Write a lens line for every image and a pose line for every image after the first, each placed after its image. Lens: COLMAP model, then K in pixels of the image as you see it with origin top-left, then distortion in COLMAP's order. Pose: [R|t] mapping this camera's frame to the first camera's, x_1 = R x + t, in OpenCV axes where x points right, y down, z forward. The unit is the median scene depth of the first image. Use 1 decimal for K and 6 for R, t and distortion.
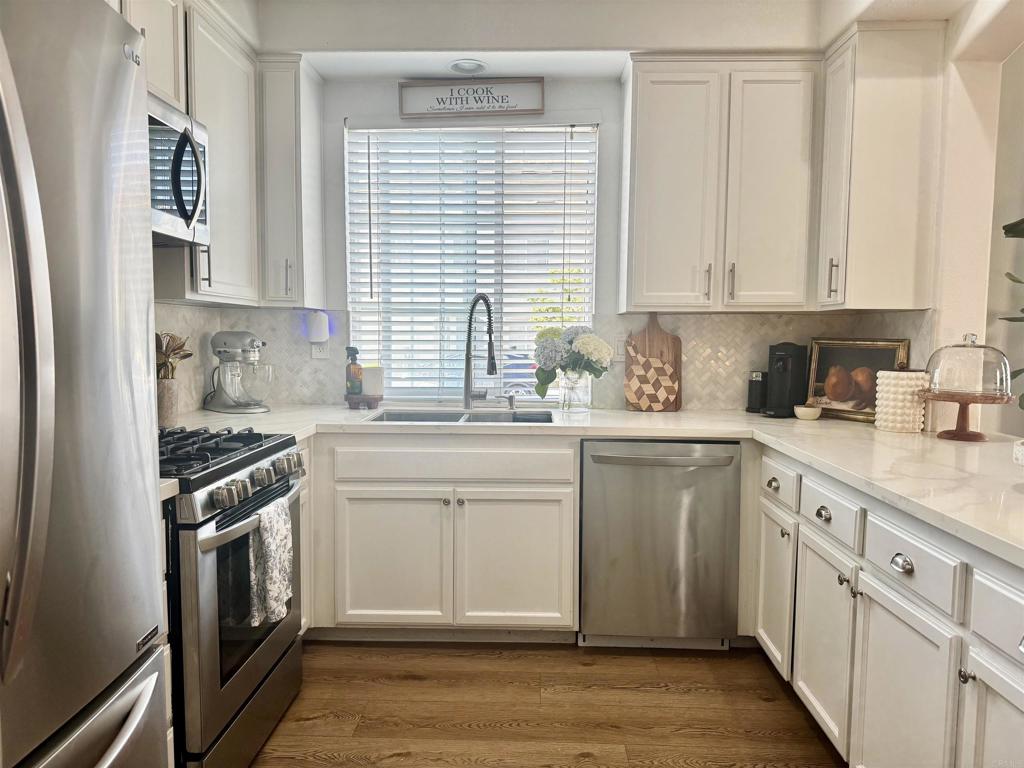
lens RADIAL K [[714.8, 0, 512.8], [0, 714.8, 385.5], [0, 0, 1]] dist [0.069385, -0.071733]
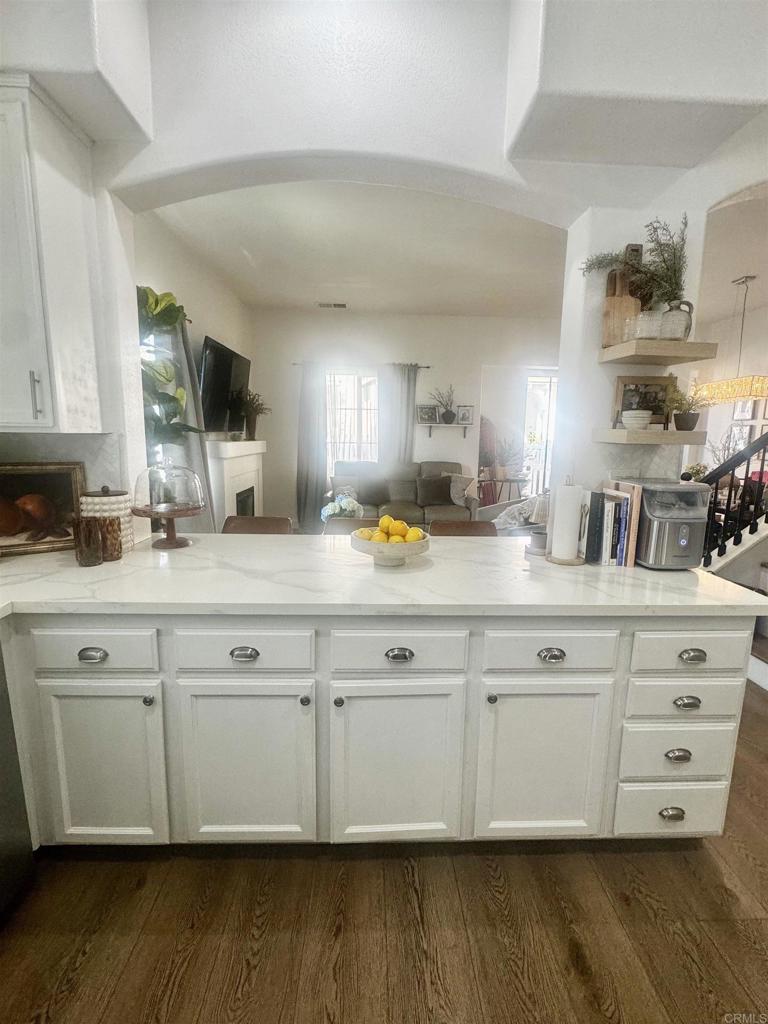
lens RADIAL K [[462.7, 0, 386.2], [0, 462.7, 512.1], [0, 0, 1]] dist [-0.007392, 0.002135]
pose [[-0.060988, -0.174040, 0.982848, -0.119864], [0.053251, 0.982712, 0.177320, -0.082615], [-0.996717, 0.063152, -0.050666, 0.587341]]
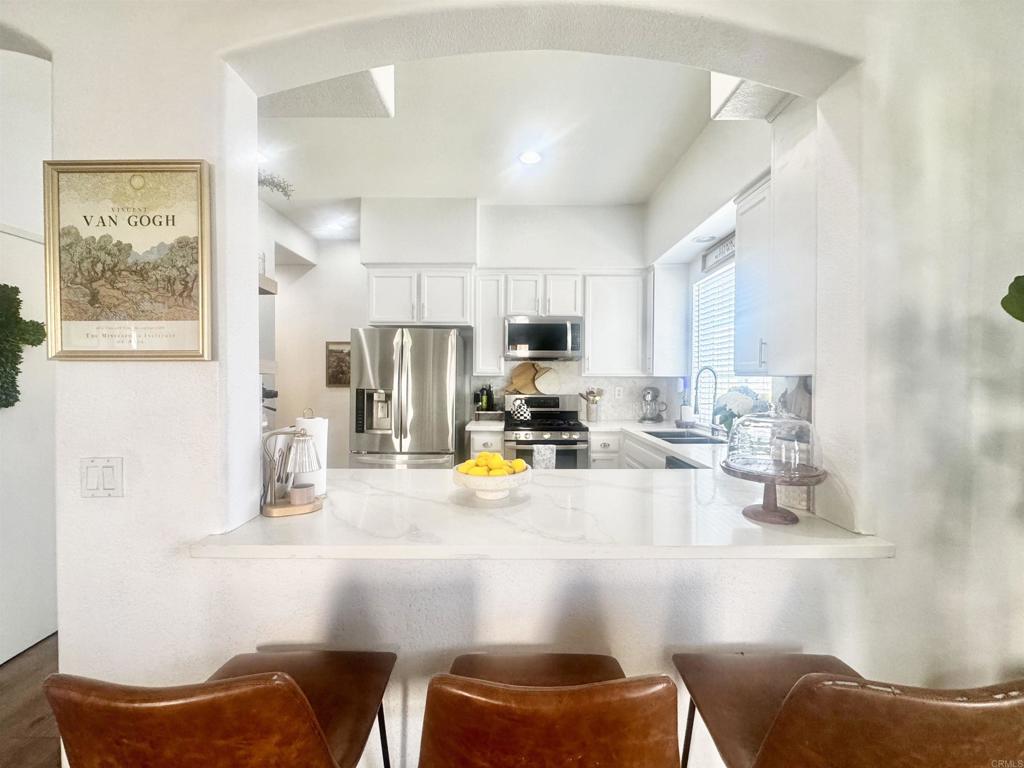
lens RADIAL K [[411.4, 0, 508.1], [0, 411.4, 383.5], [0, 0, 1]] dist [0.000818, -0.000049]
pose [[0.041854, 0.008465, -0.999088, 0.967530], [-0.074326, 0.997220, 0.005336, -0.064868], [0.996355, 0.074035, 0.042367, 0.529030]]
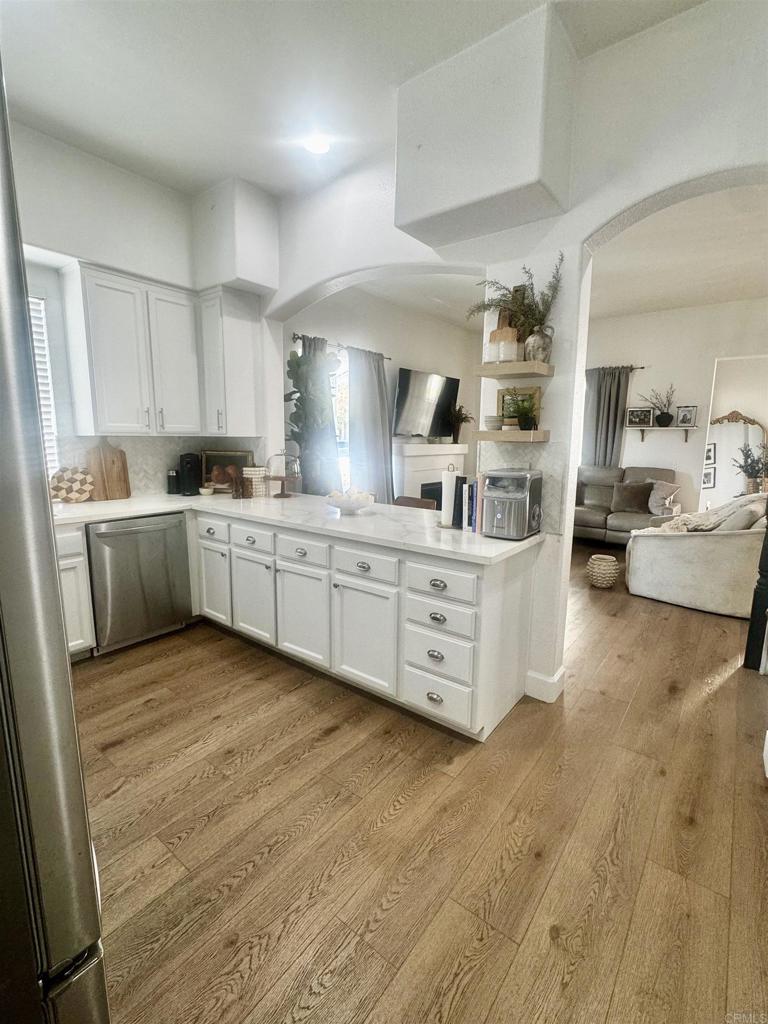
lens RADIAL K [[462.7, 0, 384.6], [0, 462.7, 512.0], [0, 0, 1]] dist [-0.007392, 0.002135]
pose [[0.589728, -0.131640, 0.796801, -0.281573], [0.051554, 0.990750, 0.125526, -0.036245], [-0.805954, -0.032948, 0.591060, -0.072074]]
